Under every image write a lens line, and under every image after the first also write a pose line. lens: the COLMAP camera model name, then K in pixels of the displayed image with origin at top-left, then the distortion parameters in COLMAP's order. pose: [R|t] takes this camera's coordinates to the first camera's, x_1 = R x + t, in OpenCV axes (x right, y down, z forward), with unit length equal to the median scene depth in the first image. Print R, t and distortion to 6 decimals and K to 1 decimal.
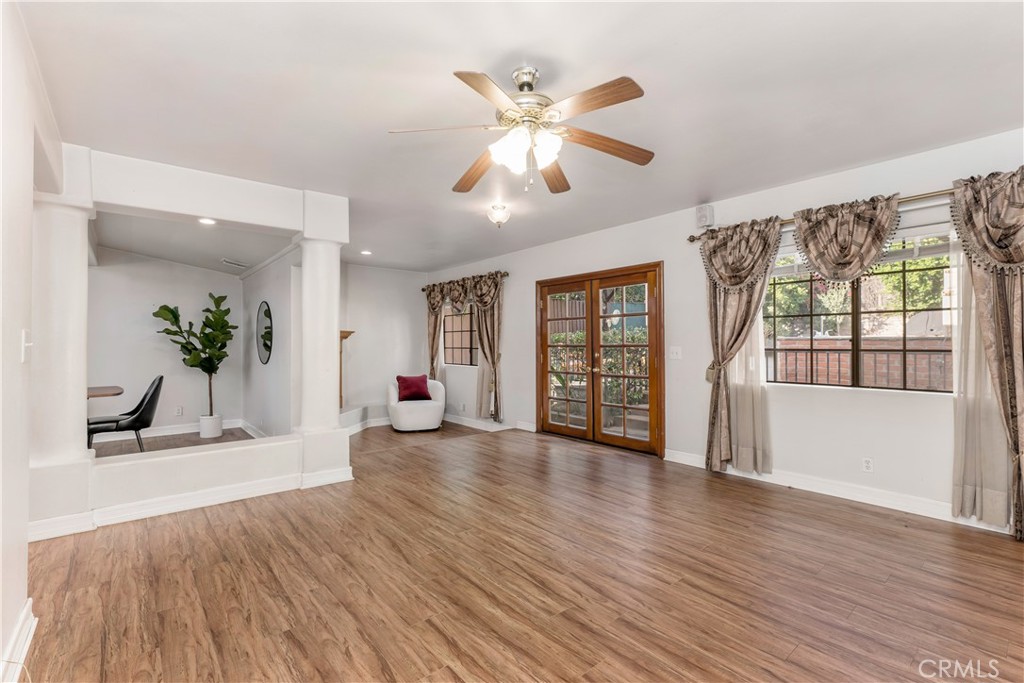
lens RADIAL K [[447.4, 0, 518.5], [0, 447.4, 344.6], [0, 0, 1]] dist [0.002501, 0.000119]
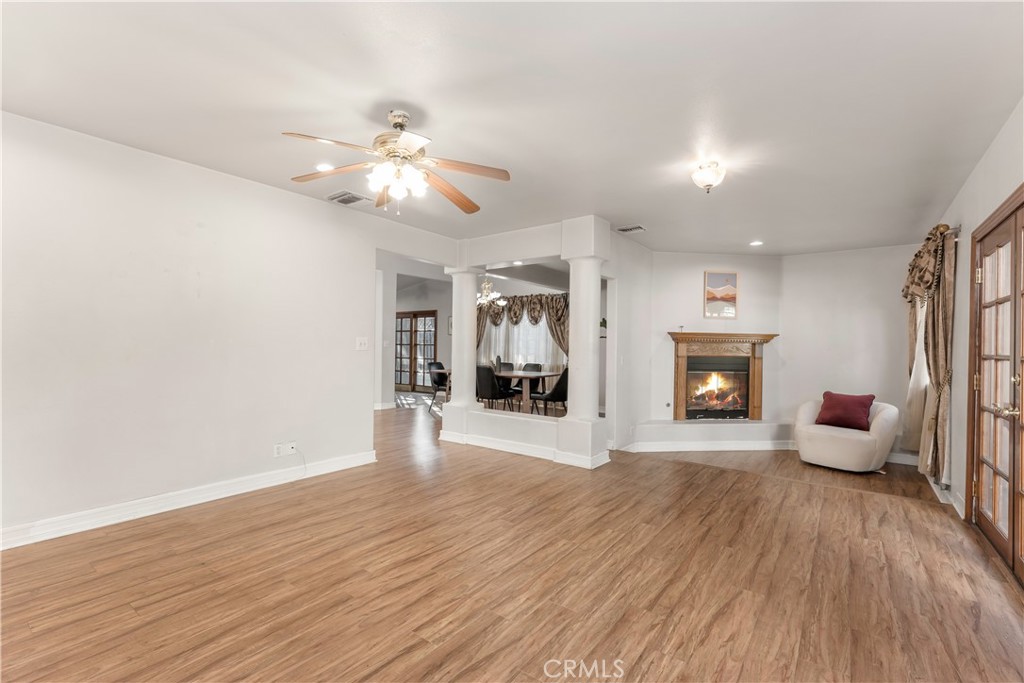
lens RADIAL K [[447.4, 0, 518.5], [0, 447.4, 344.6], [0, 0, 1]] dist [0.002501, 0.000119]
pose [[0.233728, 0.001529, -0.972301, 1.027636], [-0.012414, 0.999922, -0.001412, -0.014576], [0.972223, 0.012400, 0.233728, 0.829604]]
